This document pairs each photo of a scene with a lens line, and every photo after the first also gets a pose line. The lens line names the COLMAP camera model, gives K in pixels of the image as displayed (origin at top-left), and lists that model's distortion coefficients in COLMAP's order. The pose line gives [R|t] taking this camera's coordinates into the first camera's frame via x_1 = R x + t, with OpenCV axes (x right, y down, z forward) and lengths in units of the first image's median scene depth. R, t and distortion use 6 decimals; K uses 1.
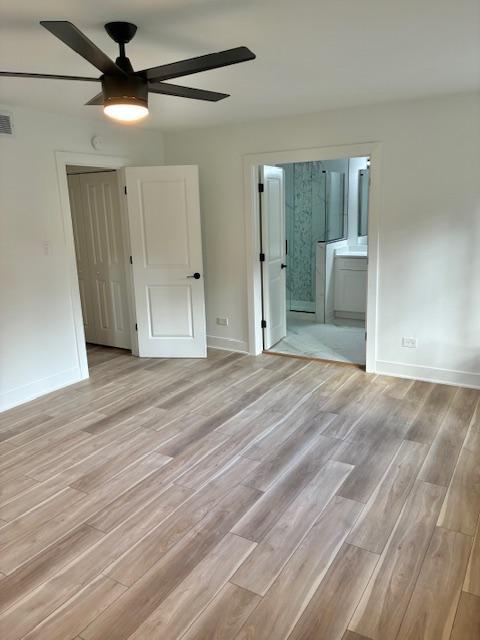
lens RADIAL K [[488.4, 0, 240.0], [0, 488.4, 320.0], [0, 0, 1]] dist [0.051495, -0.088263]
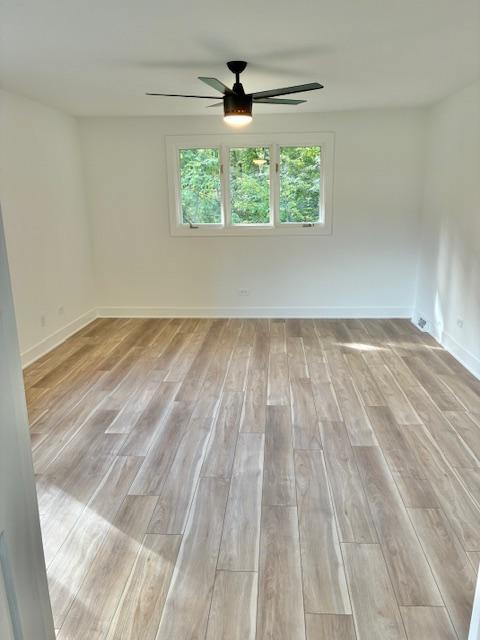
lens RADIAL K [[488.4, 0, 240.0], [0, 488.4, 320.0], [0, 0, 1]] dist [0.051495, -0.088263]
pose [[-0.889490, 0.154106, -0.430185, 0.362795], [-0.065057, 0.889120, 0.453028, -0.386162], [0.452301, 0.430950, -0.780837, 1.715239]]
